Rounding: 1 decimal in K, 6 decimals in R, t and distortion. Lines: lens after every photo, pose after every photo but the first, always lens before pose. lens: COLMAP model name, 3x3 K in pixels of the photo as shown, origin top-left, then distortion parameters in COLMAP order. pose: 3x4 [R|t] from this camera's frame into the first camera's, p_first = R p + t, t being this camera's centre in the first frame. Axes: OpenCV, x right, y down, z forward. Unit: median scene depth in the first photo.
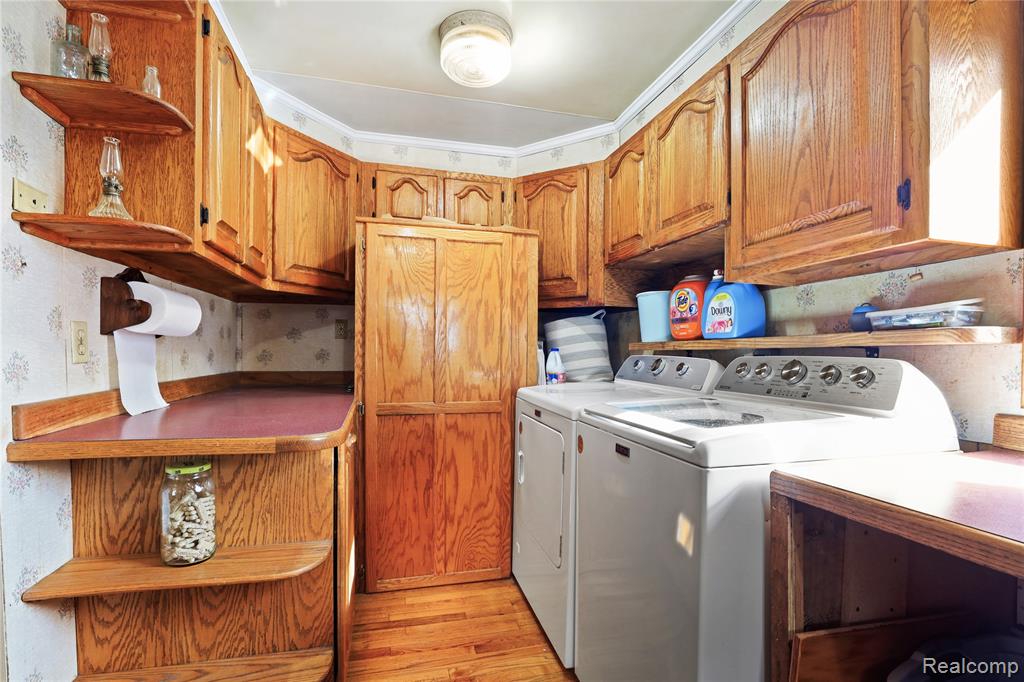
lens RADIAL K [[474.3, 0, 492.1], [0, 474.3, 359.5], [0, 0, 1]] dist [-0.031954, 0.002891]
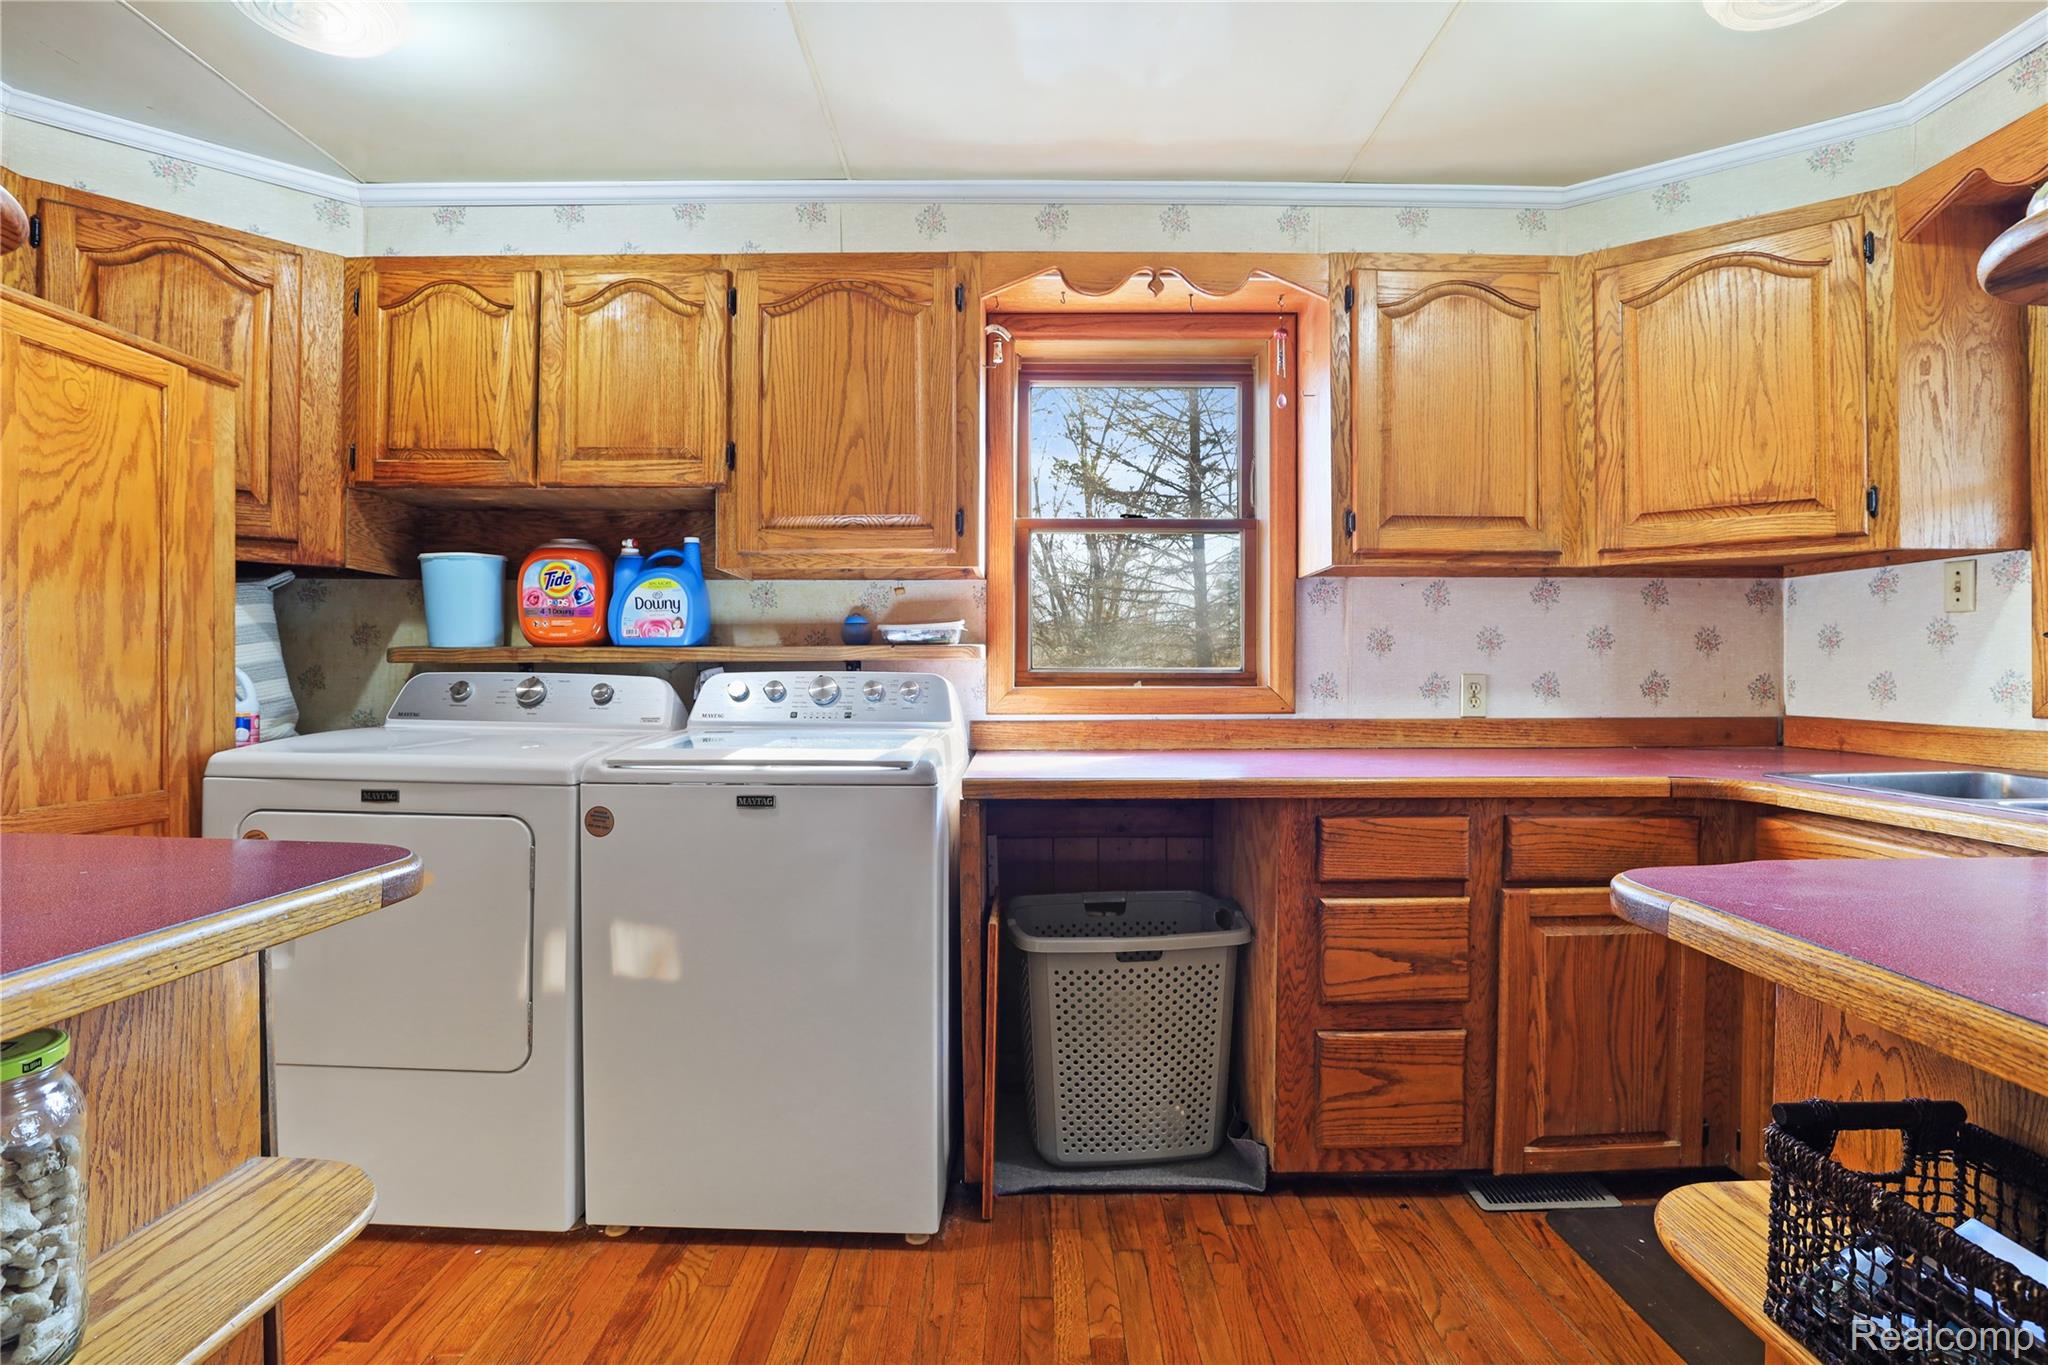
lens RADIAL K [[948.6, 0, 1038.0], [0, 948.6, 679.0], [0, 0, 1]] dist [-0.031954, 0.002891]
pose [[0.245531, -0.009010, 0.969347, -0.578515], [0.013940, 0.999886, 0.005763, 0.001280], [-0.969288, 0.012098, 0.245629, 0.128358]]
